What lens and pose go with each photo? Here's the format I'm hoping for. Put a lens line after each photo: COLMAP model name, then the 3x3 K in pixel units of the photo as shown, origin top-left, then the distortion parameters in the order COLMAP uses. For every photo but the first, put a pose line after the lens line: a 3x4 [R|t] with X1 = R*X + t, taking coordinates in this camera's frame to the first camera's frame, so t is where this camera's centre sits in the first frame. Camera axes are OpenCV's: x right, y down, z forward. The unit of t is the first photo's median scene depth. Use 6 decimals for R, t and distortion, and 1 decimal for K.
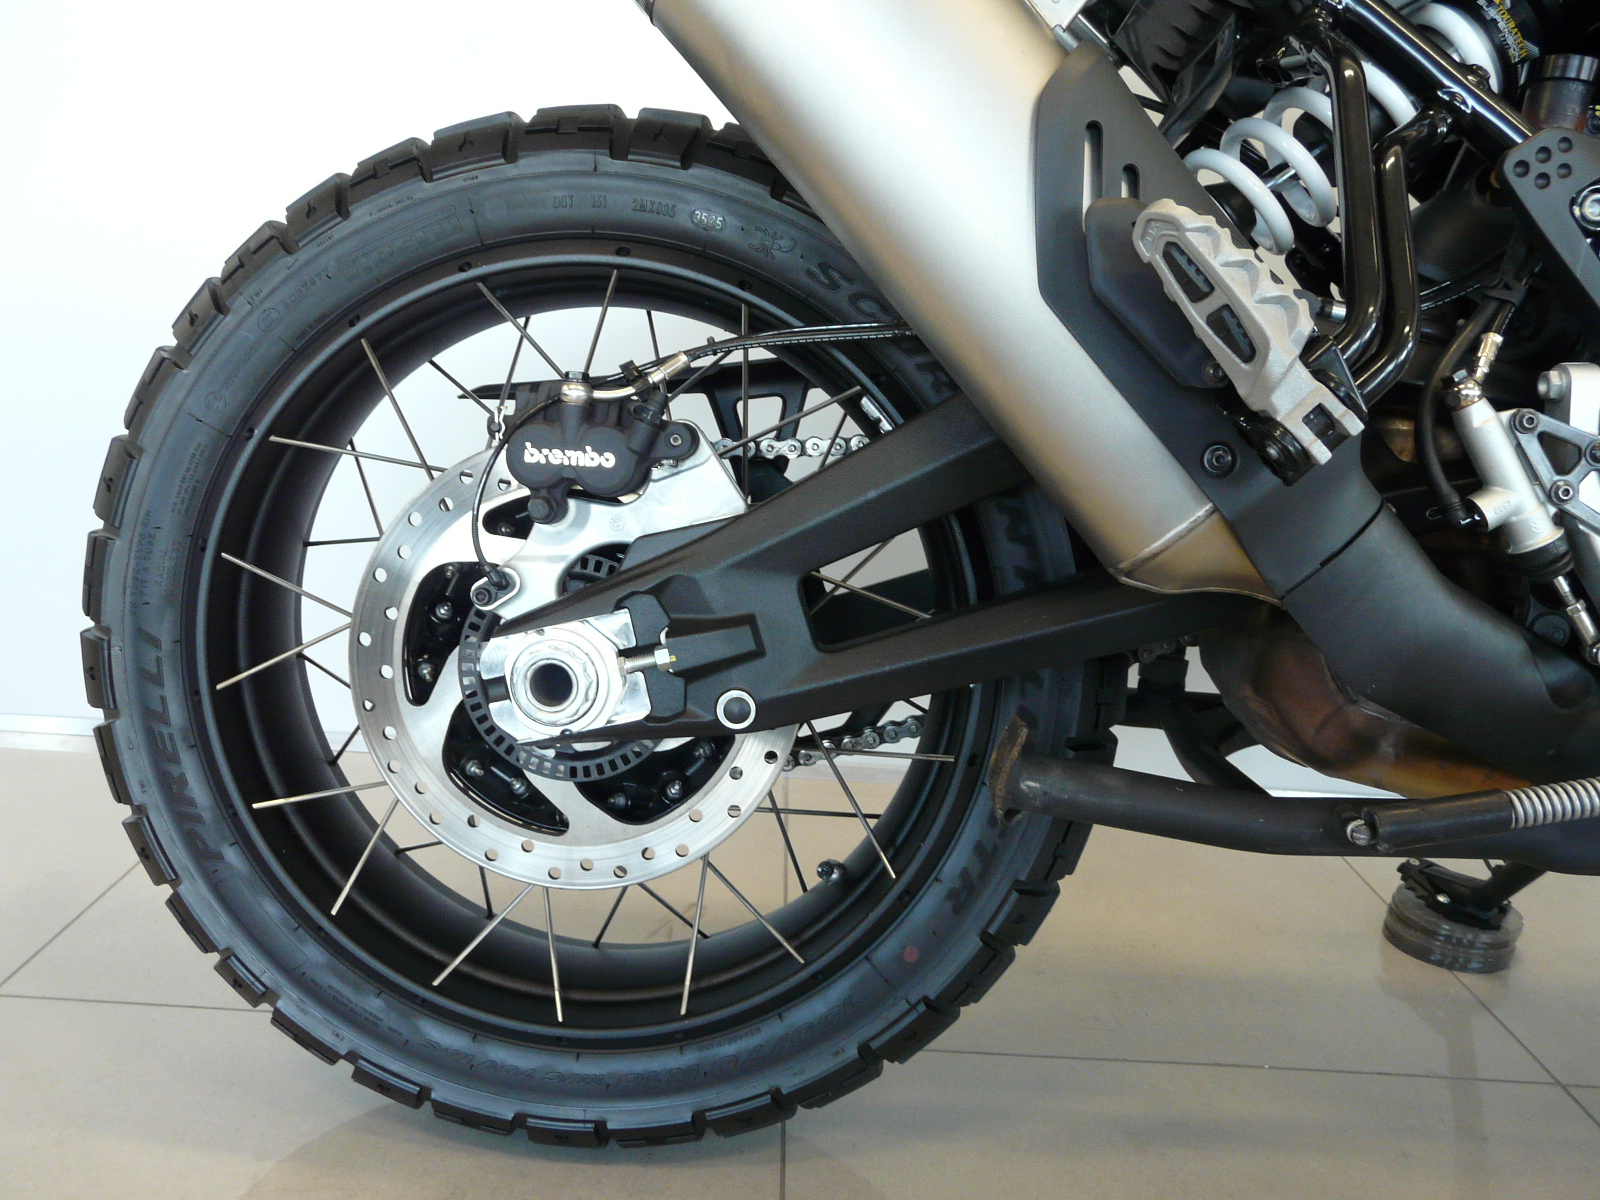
lens RADIAL K [[1329.0, 0, 797.0], [0, 1329.0, 609.1], [0, 0, 1]] dist [-0.079750, 0.095499]
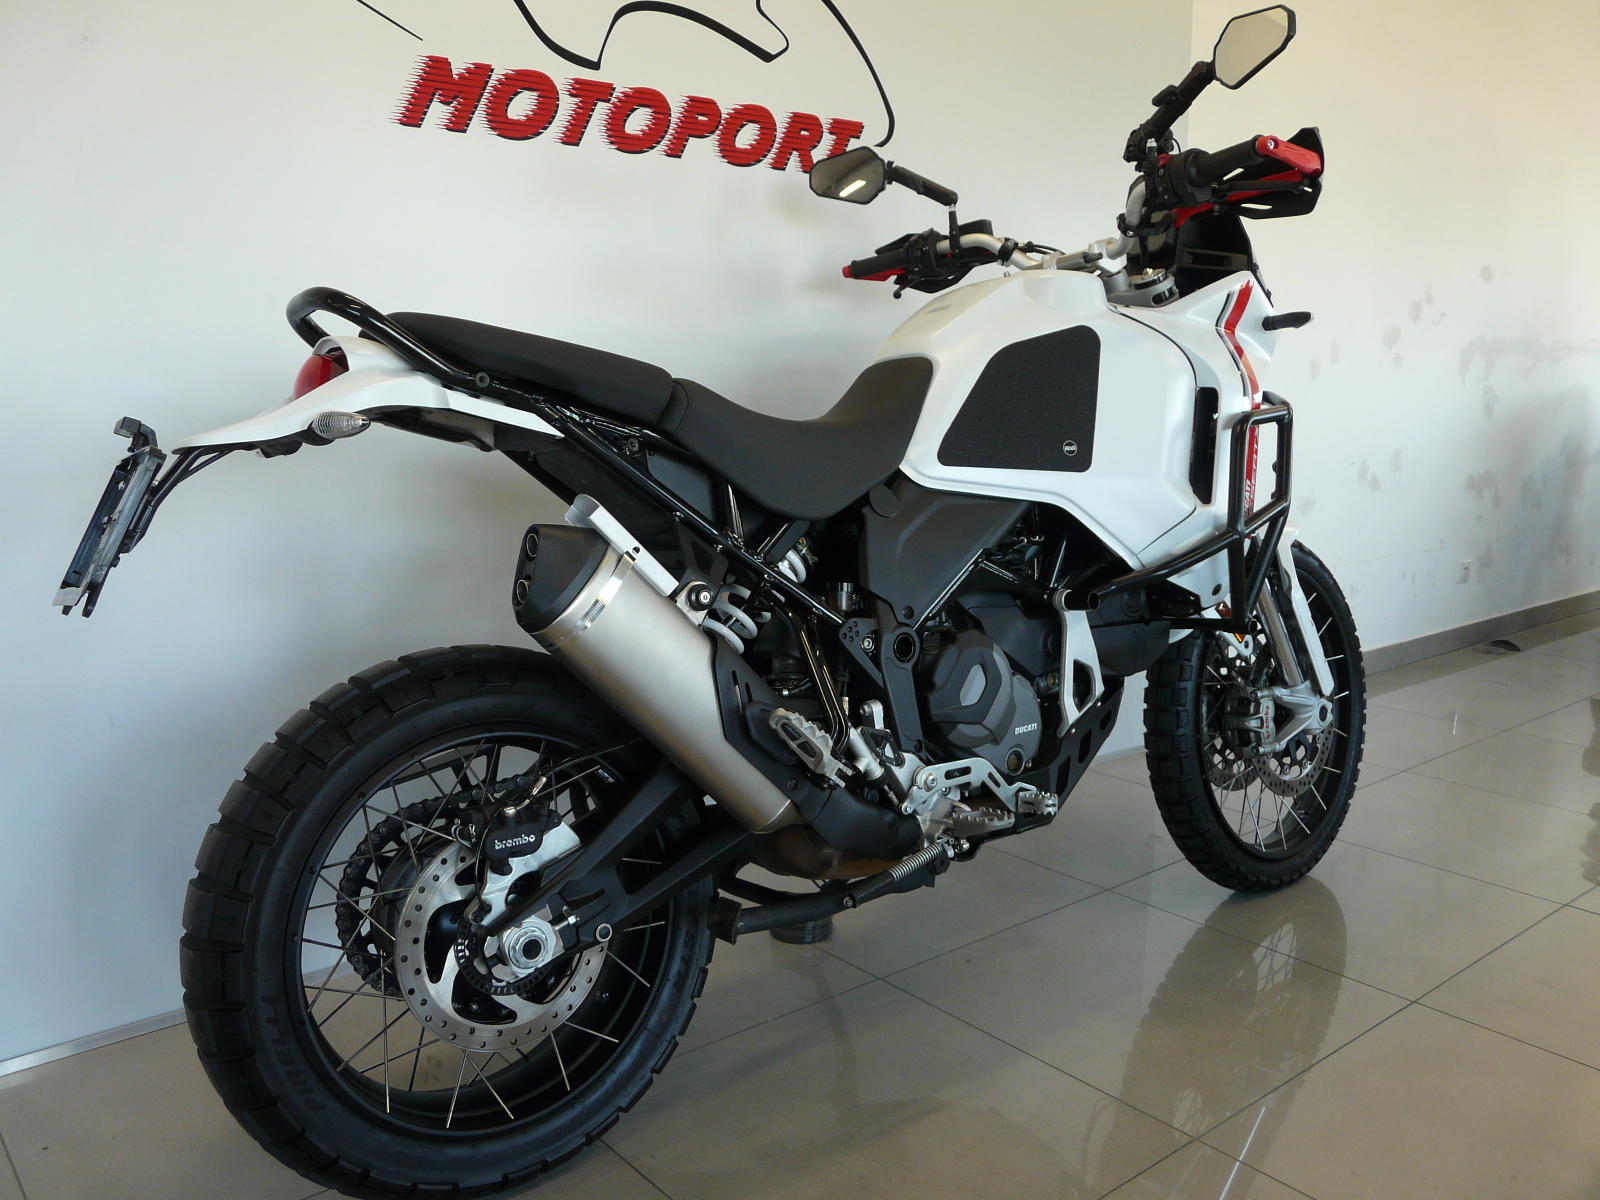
lens RADIAL K [[1329.0, 0, 799.4], [0, 1329.0, 609.7], [0, 0, 1]] dist [-0.079750, 0.095499]
pose [[0.770596, -0.174482, 0.612975, -1.097471], [0.198824, 0.979609, 0.028893, -0.468437], [-0.605517, 0.099610, 0.789574, -1.013759]]
